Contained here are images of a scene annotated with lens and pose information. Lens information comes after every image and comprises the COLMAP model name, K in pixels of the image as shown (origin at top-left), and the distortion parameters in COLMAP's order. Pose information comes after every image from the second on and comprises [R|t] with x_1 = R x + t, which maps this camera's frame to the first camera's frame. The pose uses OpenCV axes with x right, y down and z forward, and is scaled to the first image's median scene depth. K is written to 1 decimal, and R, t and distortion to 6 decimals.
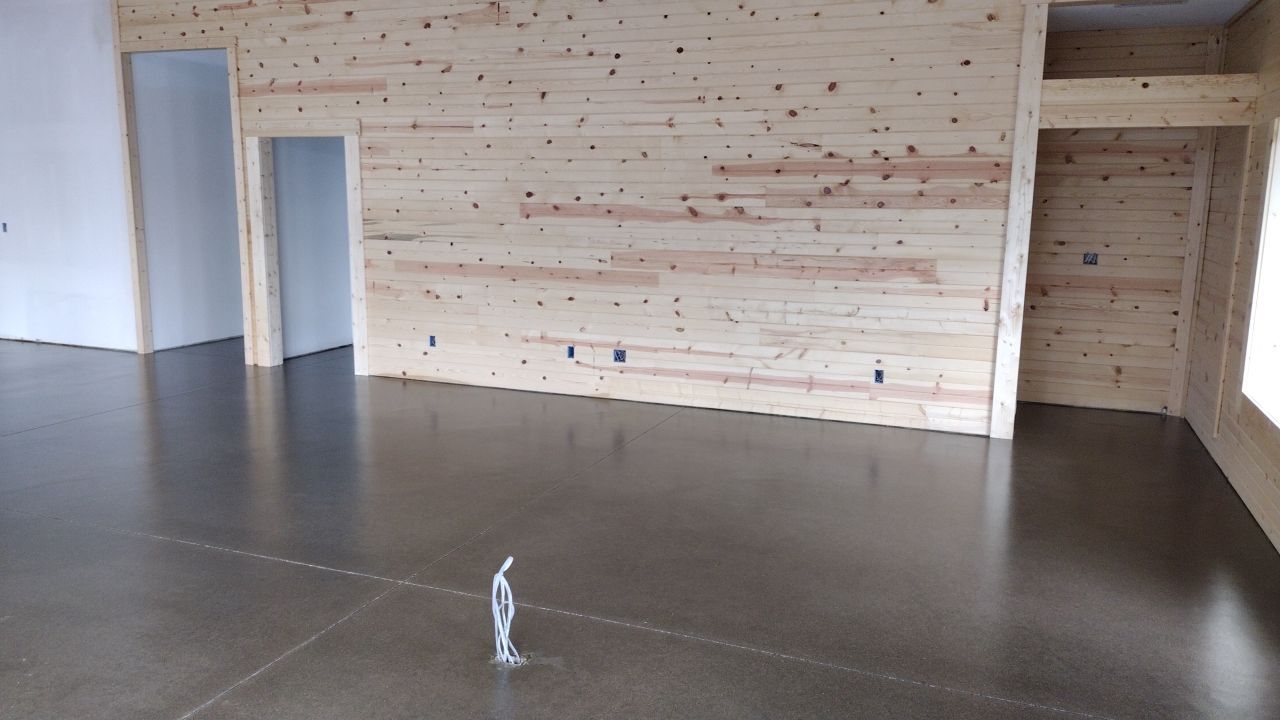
lens RADIAL K [[939.7, 0, 644.4], [0, 939.7, 352.1], [0, 0, 1]] dist [0.046979, -0.056475]
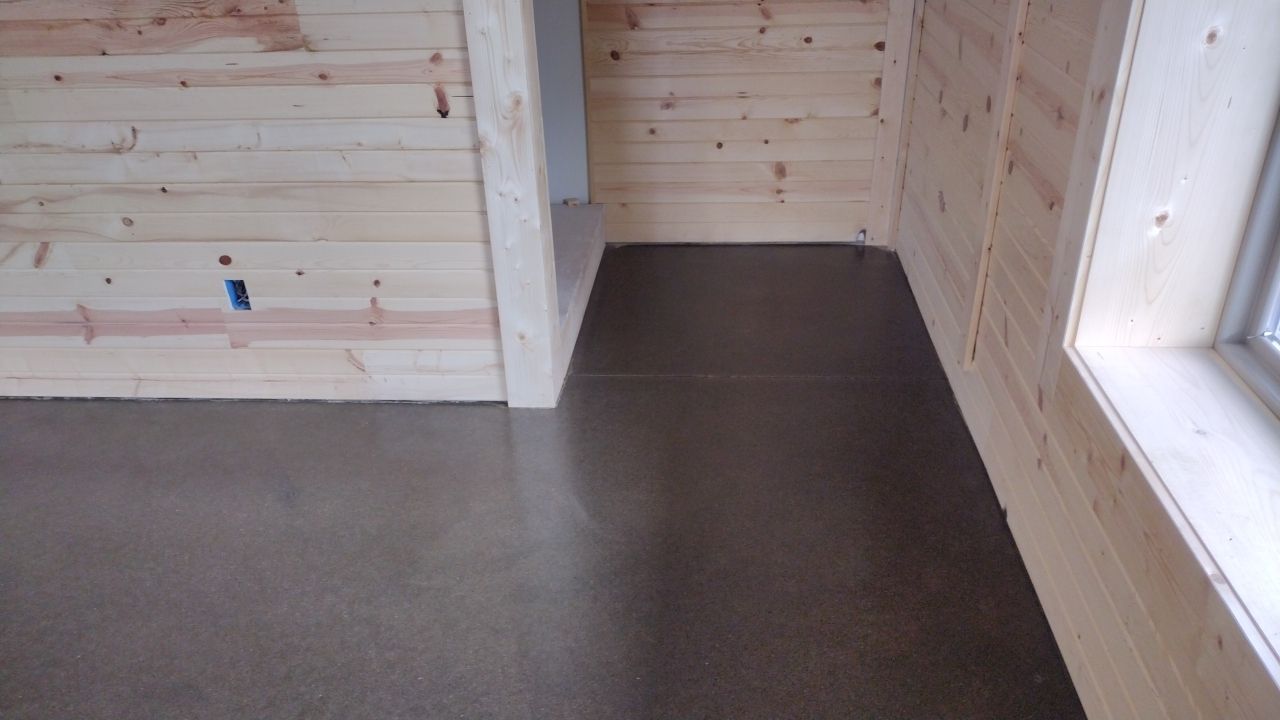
lens RADIAL K [[939.7, 0, 638.0], [0, 939.7, 359.4], [0, 0, 1]] dist [0.046979, -0.056475]
pose [[0.954930, -0.178790, 0.236945, 0.313311], [0.092238, 0.937463, 0.335642, -0.069247], [-0.282137, -0.298659, 0.911703, 0.572952]]
